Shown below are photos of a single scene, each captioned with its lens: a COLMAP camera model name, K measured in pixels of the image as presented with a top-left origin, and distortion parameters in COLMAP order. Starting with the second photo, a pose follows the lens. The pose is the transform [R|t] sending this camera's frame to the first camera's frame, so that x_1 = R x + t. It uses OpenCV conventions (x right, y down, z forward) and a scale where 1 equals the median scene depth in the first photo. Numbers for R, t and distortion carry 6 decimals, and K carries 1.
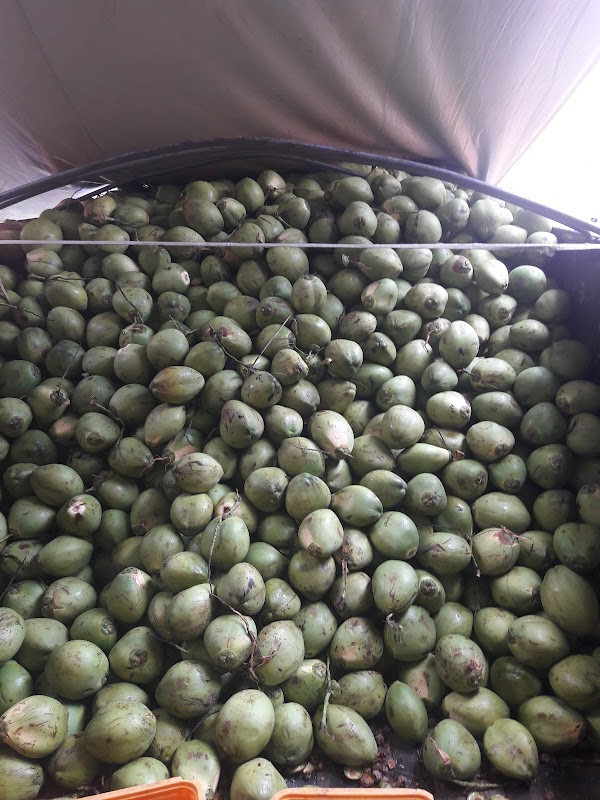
lens RADIAL K [[664.5, 0, 300.0], [0, 664.5, 400.0], [0, 0, 1]] dist [0.064900, -0.260726]
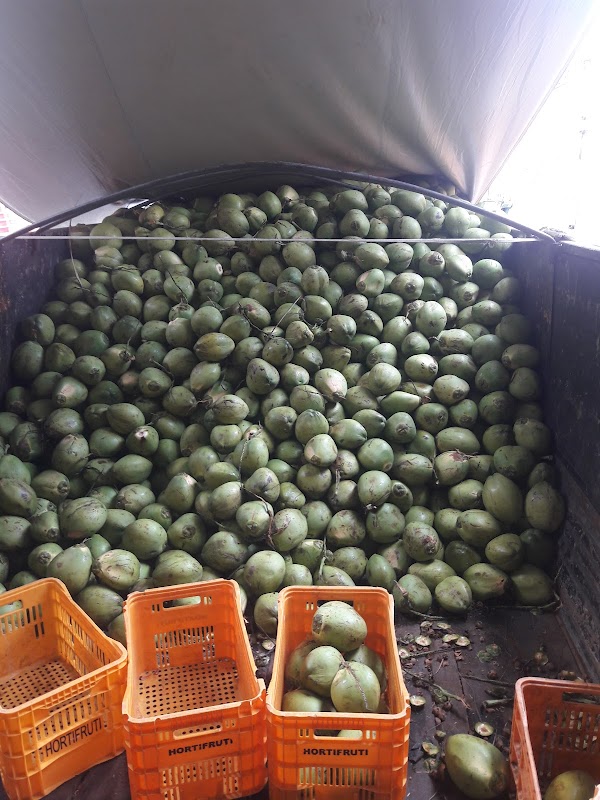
lens RADIAL K [[664.5, 0, 300.0], [0, 664.5, 400.0], [0, 0, 1]] dist [0.064900, -0.260726]
pose [[0.999641, 0.005136, -0.026290, 0.021592], [-0.005612, 0.999821, -0.018063, 0.108221], [0.026193, 0.018204, 0.999491, -0.323646]]
